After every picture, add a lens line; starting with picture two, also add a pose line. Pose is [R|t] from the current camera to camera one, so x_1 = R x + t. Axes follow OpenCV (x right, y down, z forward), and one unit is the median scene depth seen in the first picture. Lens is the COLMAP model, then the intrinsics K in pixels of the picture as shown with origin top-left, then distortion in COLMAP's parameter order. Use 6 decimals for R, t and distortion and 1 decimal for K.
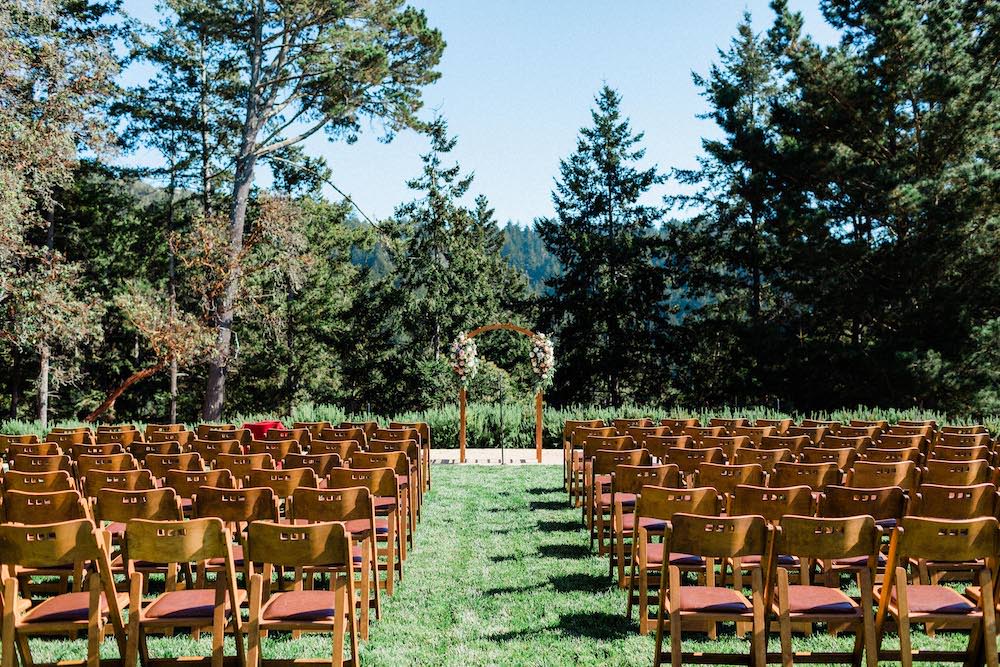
lens RADIAL K [[1012.7, 0, 498.1], [0, 1012.7, 333.5], [0, 0, 1]] dist [-0.014169, 0.000000]
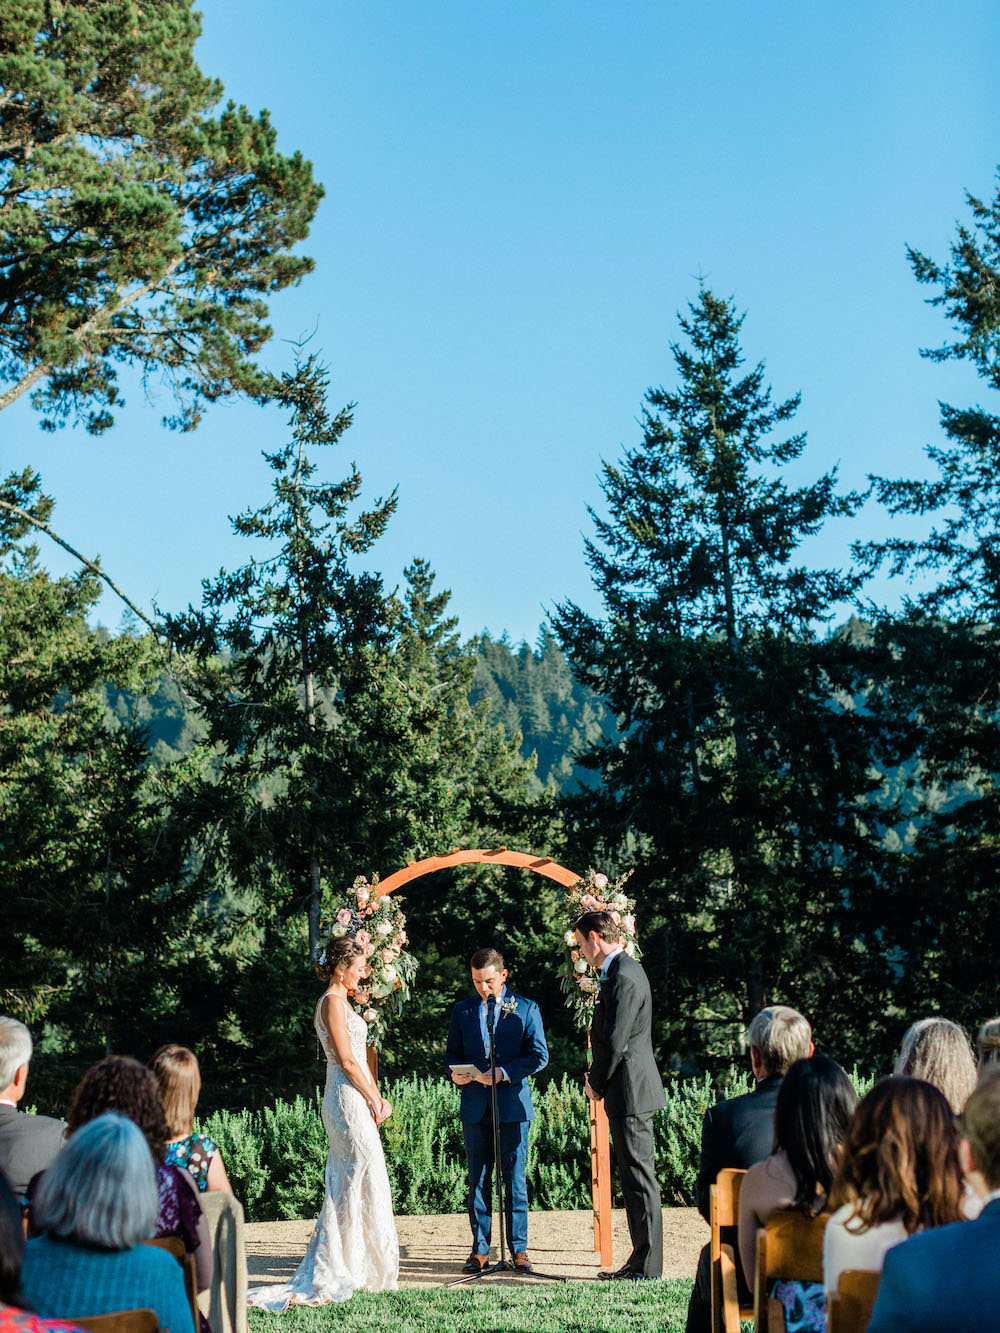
lens RADIAL K [[2121.0, 0, 503.1], [0, 2121.0, 667.3], [0, 0, 1]] dist [0.001721, 0.000000]
pose [[0.999398, -0.027483, 0.021150, -0.001052], [0.029557, 0.994038, -0.104951, 0.002320], [-0.018140, 0.105513, 0.994252, 0.140764]]
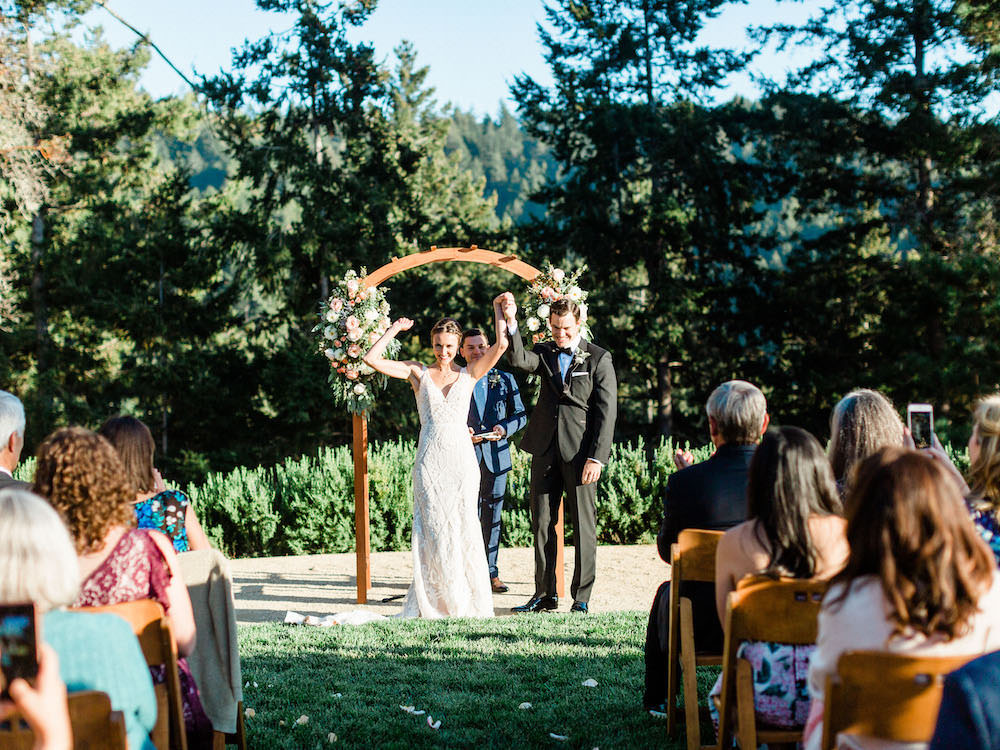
lens RADIAL K [[1526.8, 0, 508.7], [0, 1526.8, 371.6], [0, 0, 1]] dist [0.039008, 0.000000]
pose [[0.998705, -0.027239, 0.042976, -0.000995], [0.025358, 0.998722, 0.043729, 0.006470], [-0.044113, -0.042583, 0.998119, 0.200378]]
